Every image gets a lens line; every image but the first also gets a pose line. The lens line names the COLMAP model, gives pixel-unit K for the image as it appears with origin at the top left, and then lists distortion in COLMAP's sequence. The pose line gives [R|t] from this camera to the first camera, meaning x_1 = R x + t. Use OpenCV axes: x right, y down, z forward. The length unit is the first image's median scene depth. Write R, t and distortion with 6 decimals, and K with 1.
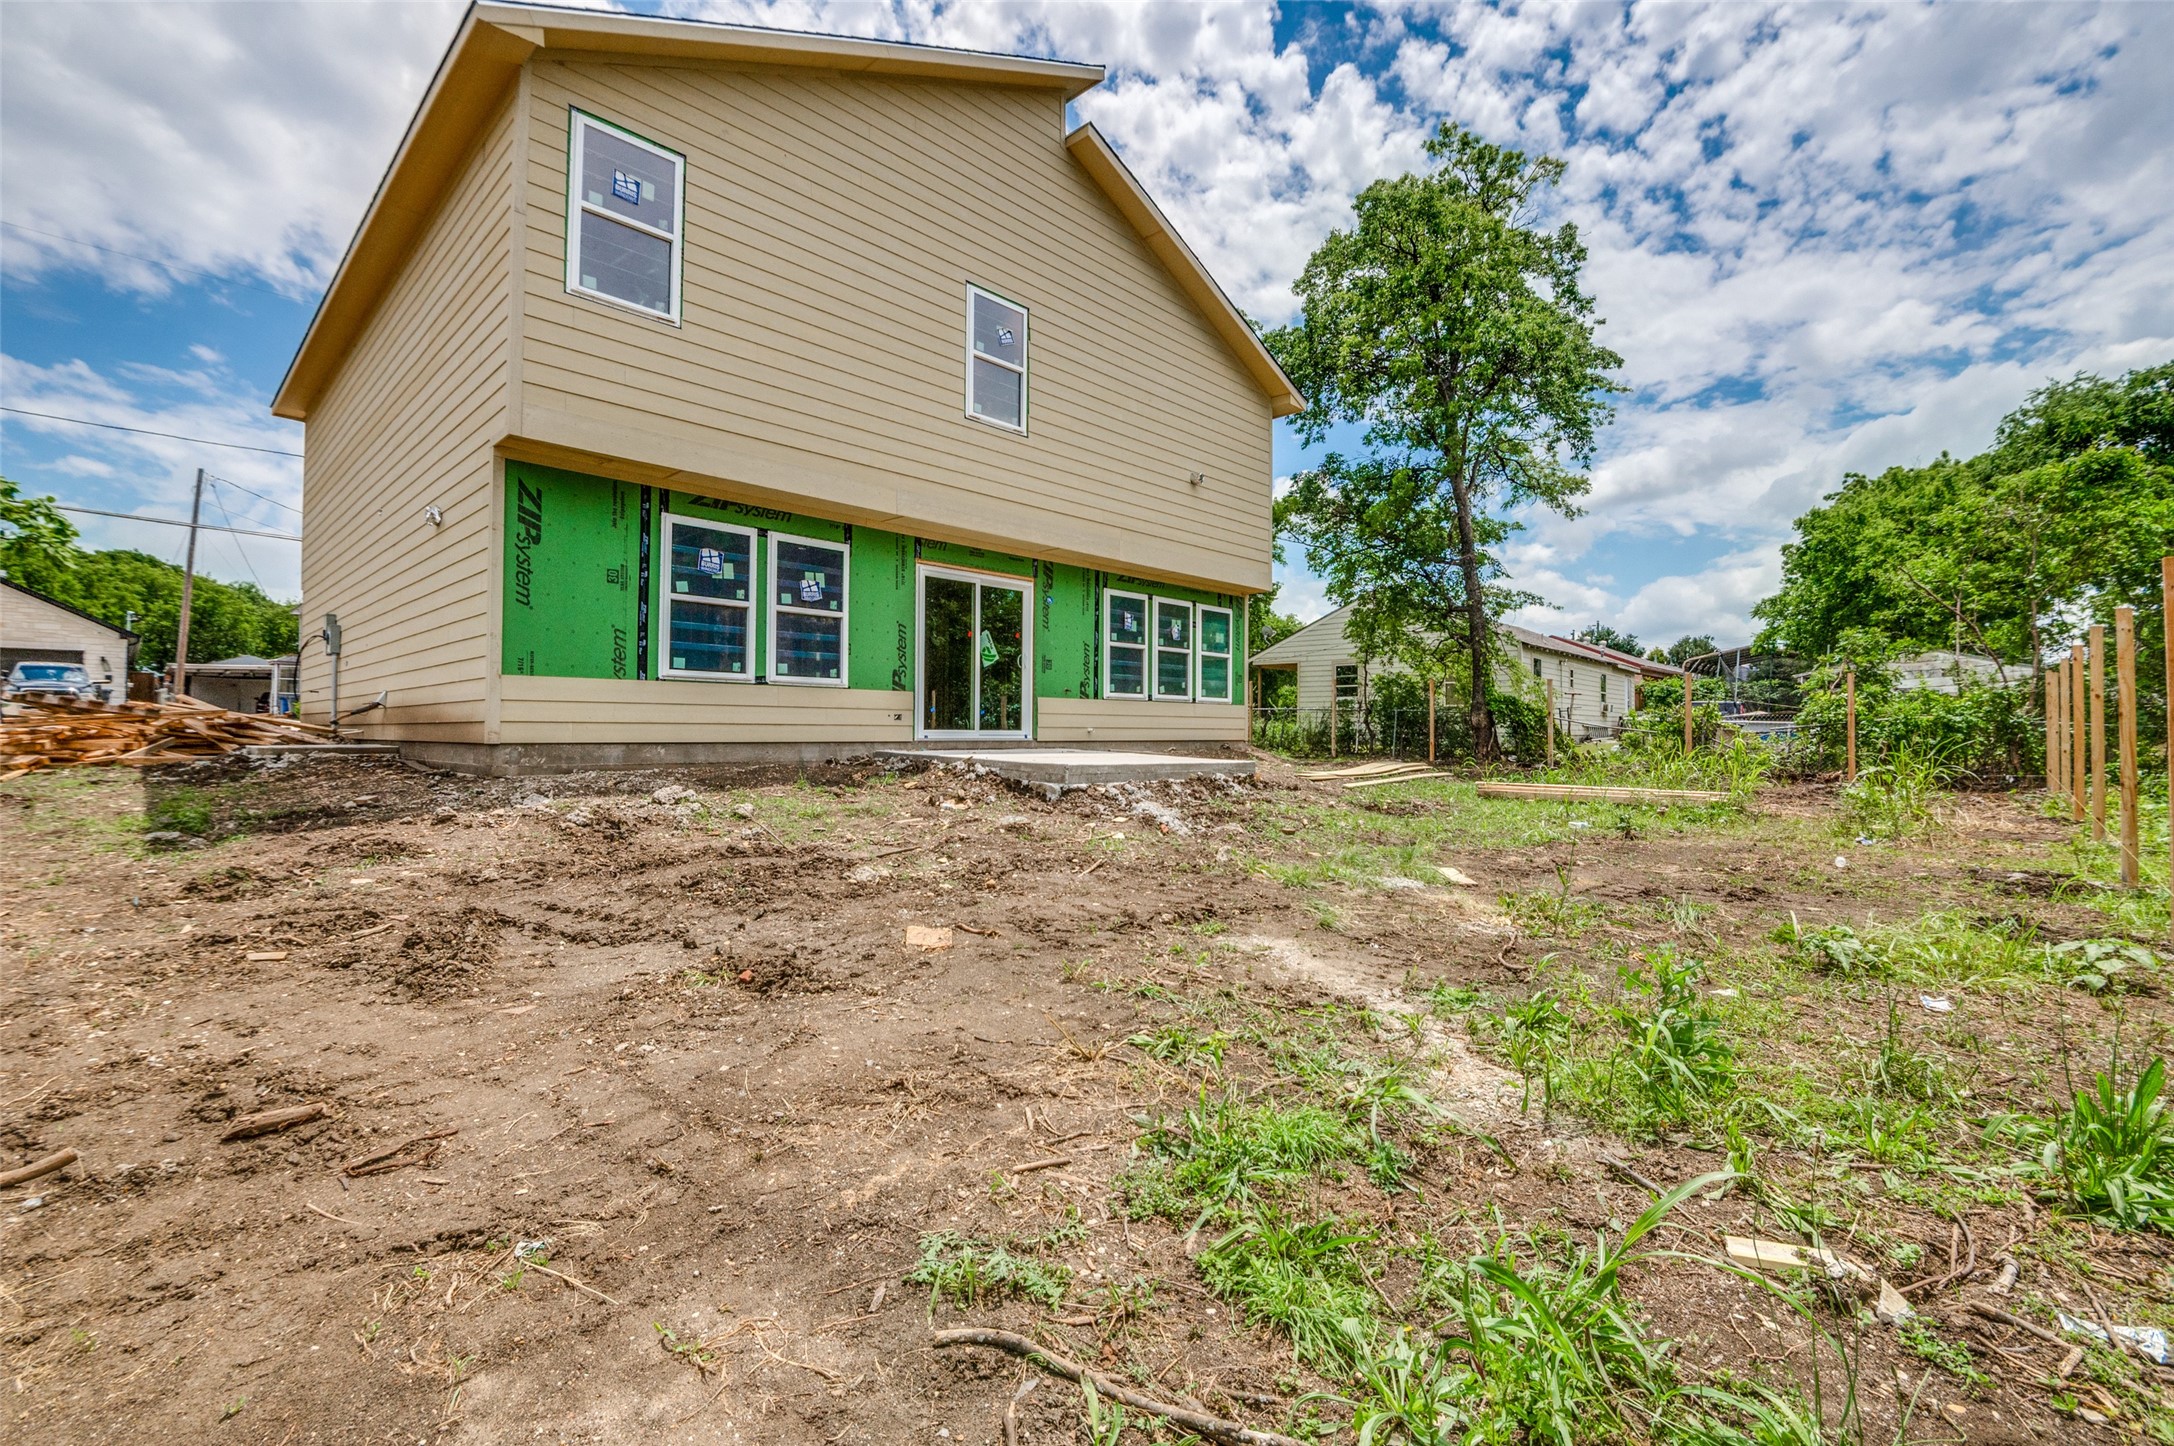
lens RADIAL K [[948.1, 0, 1092.9], [0, 948.1, 713.2], [0, 0, 1]] dist [-0.025548, -0.000691]
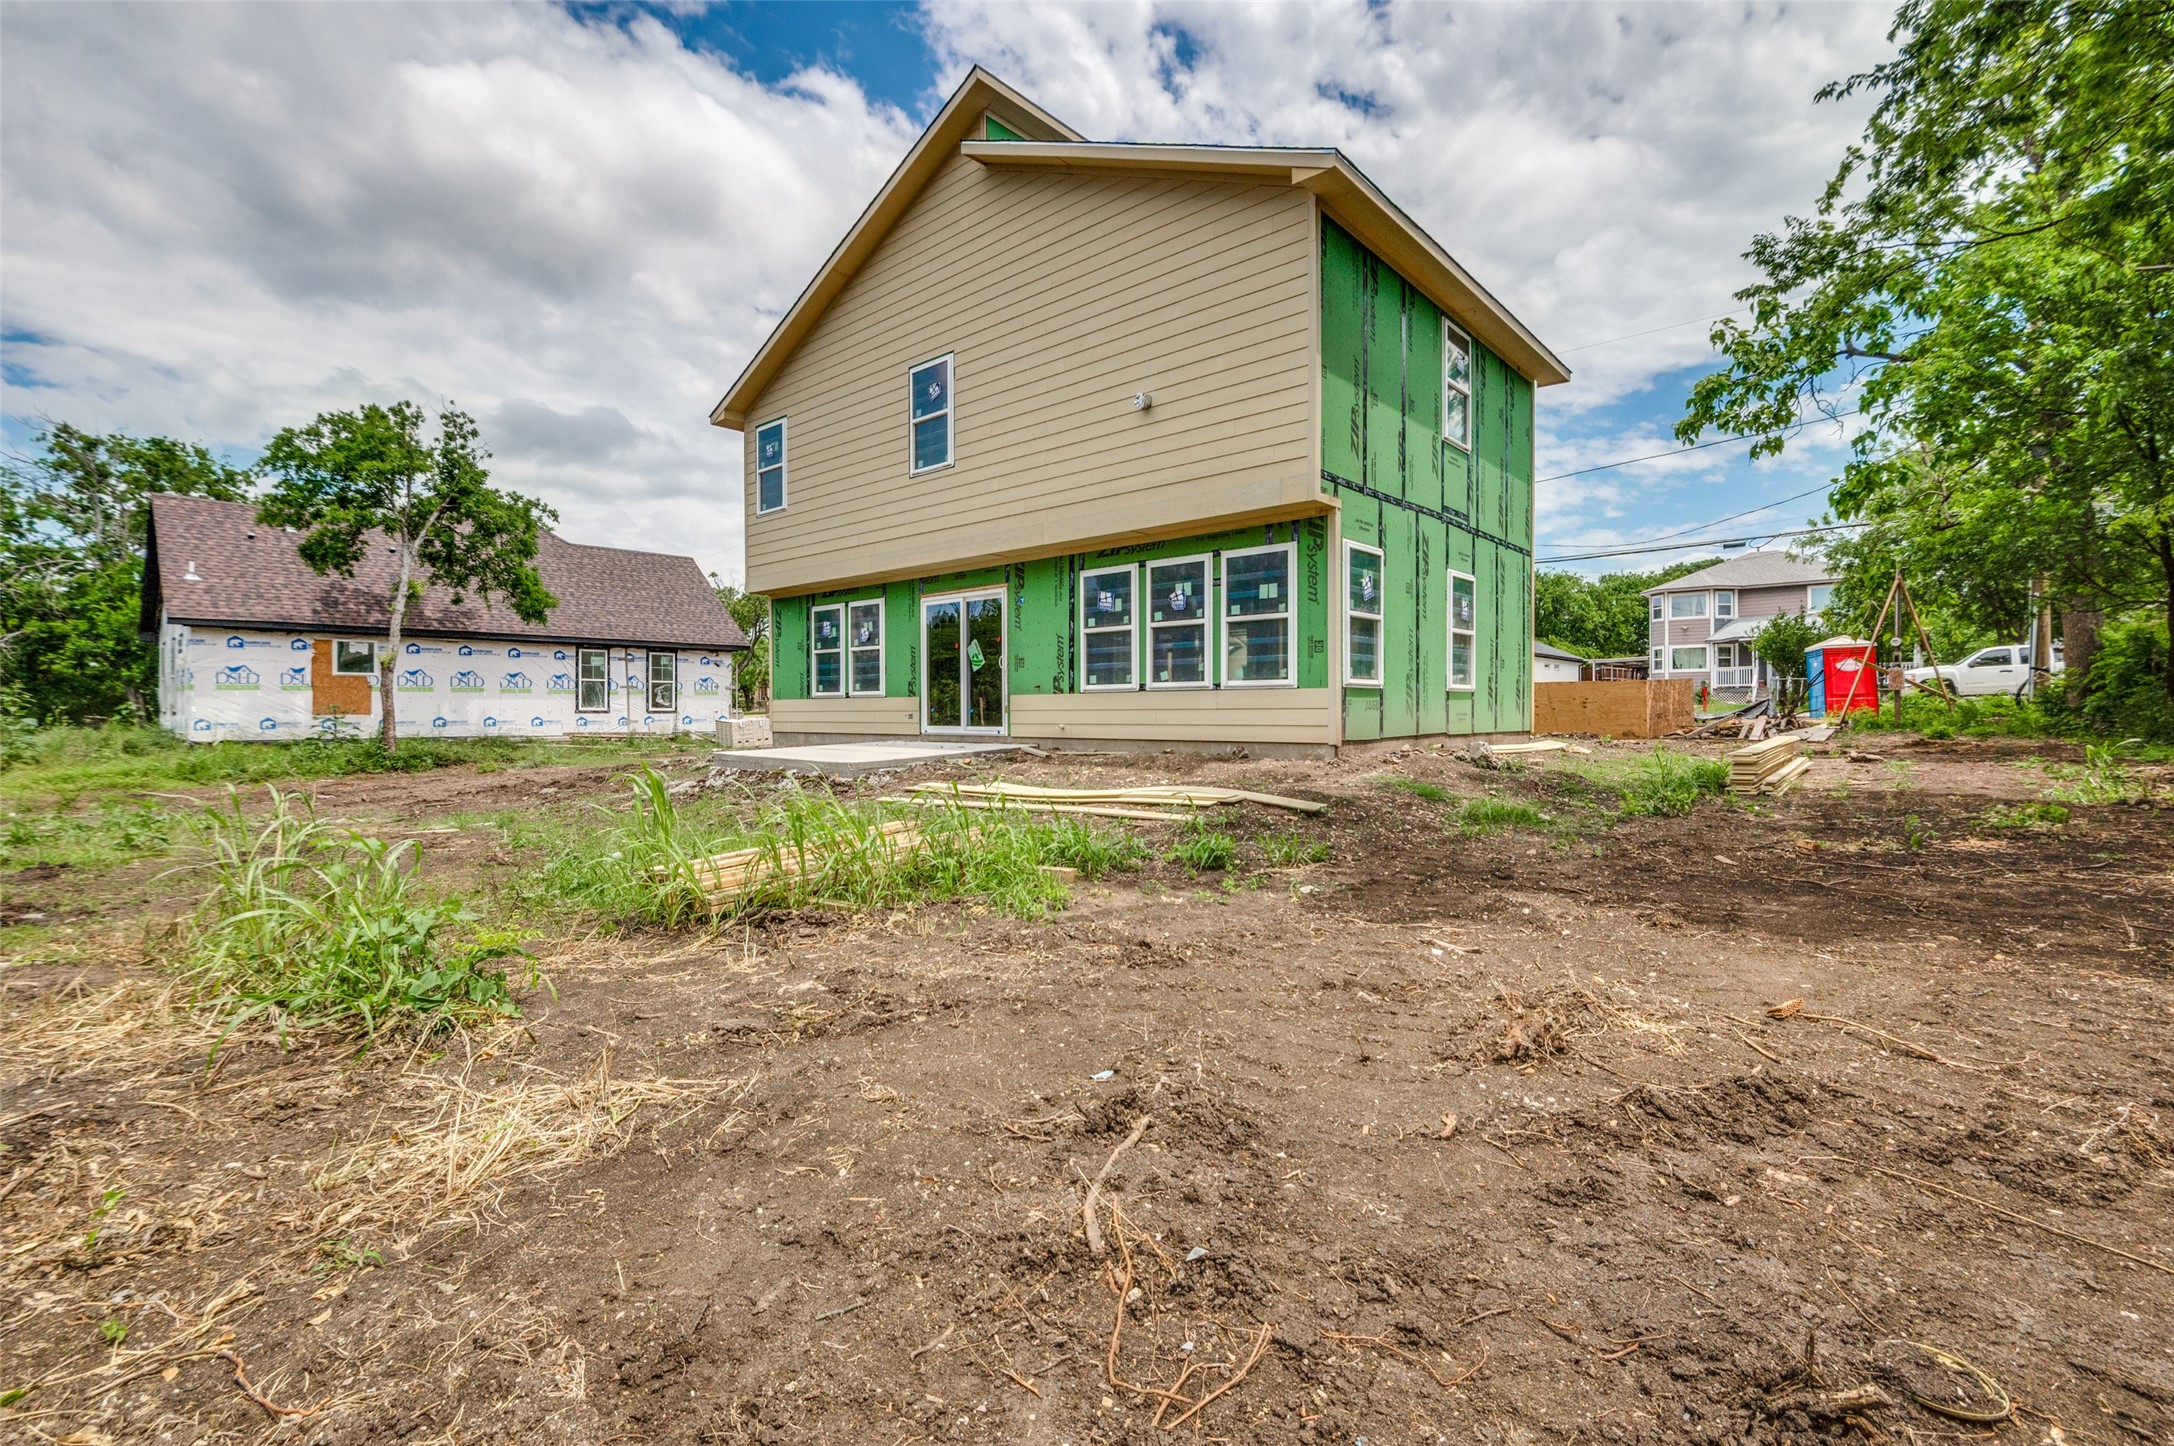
lens RADIAL K [[948.1, 0, 1095.2], [0, 948.1, 724.6], [0, 0, 1]] dist [-0.025548, -0.000691]
pose [[0.034555, -0.011182, -0.999340, 0.942466], [0.007361, 0.999913, -0.010934, 0.026389], [0.999376, -0.006978, 0.034634, 1.002565]]
